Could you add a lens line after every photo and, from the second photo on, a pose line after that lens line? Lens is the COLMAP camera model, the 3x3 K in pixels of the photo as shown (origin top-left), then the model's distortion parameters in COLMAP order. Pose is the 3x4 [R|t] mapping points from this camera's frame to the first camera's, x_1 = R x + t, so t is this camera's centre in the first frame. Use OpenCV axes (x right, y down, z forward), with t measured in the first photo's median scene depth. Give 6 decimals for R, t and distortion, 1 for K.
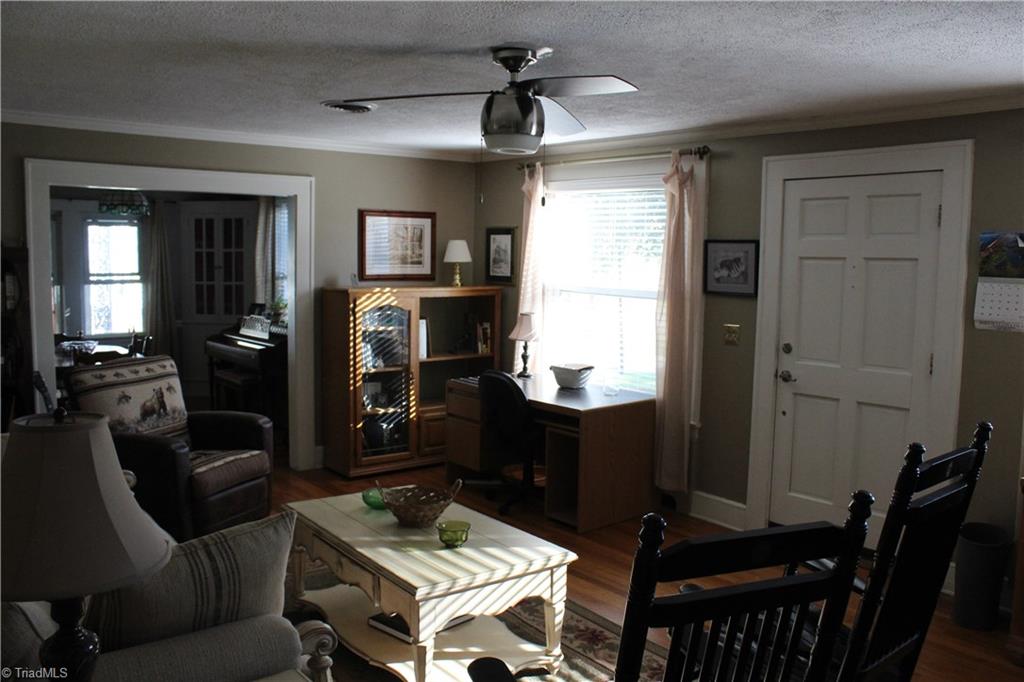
lens RADIAL K [[863.5, 0, 511.8], [0, 863.5, 353.4], [0, 0, 1]] dist [-0.166271, 0.168750]
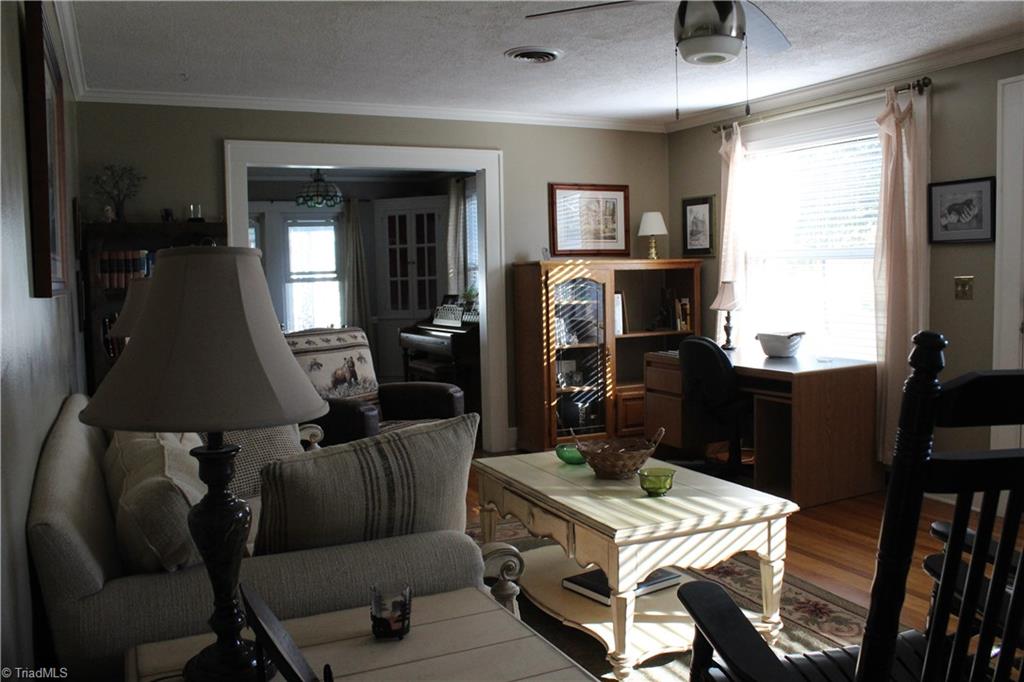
lens RADIAL K [[863.5, 0, 511.8], [0, 863.5, 353.4], [0, 0, 1]] dist [-0.166271, 0.168750]
pose [[0.974511, -0.021639, -0.223295, -0.007789], [0.015676, 0.999473, -0.028441, 0.063330], [0.223793, 0.024215, 0.974336, 0.056441]]
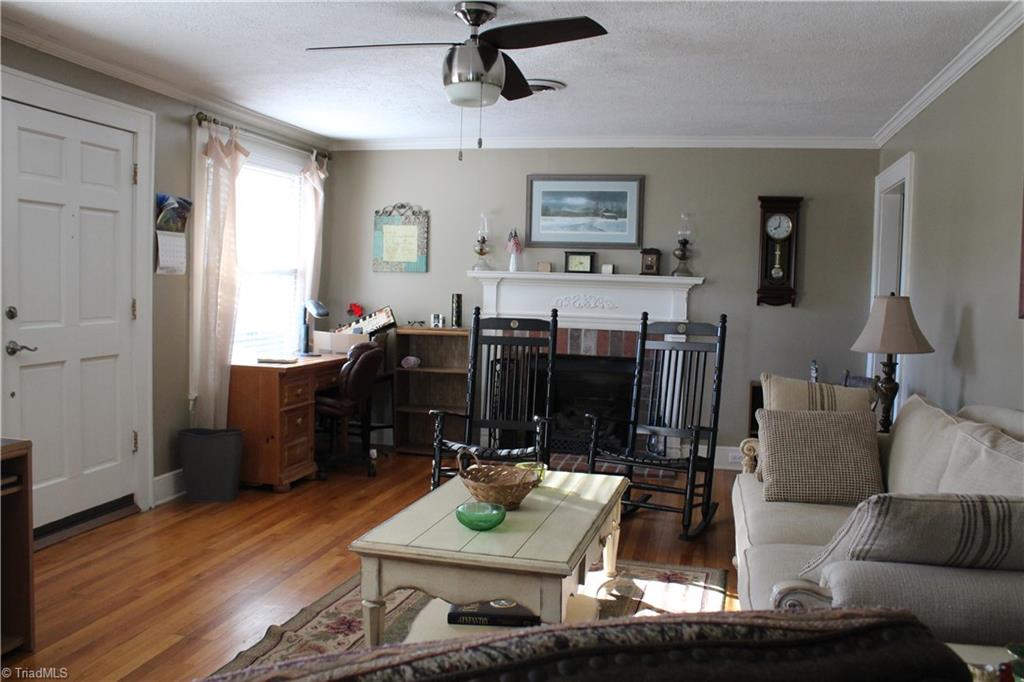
lens RADIAL K [[863.5, 0, 511.8], [0, 863.5, 353.4], [0, 0, 1]] dist [-0.166271, 0.168750]
pose [[-0.615722, -0.090508, 0.782748, -1.282091], [0.053991, 0.986201, 0.156503, -0.143405], [-0.786111, 0.138624, -0.602339, 2.449197]]
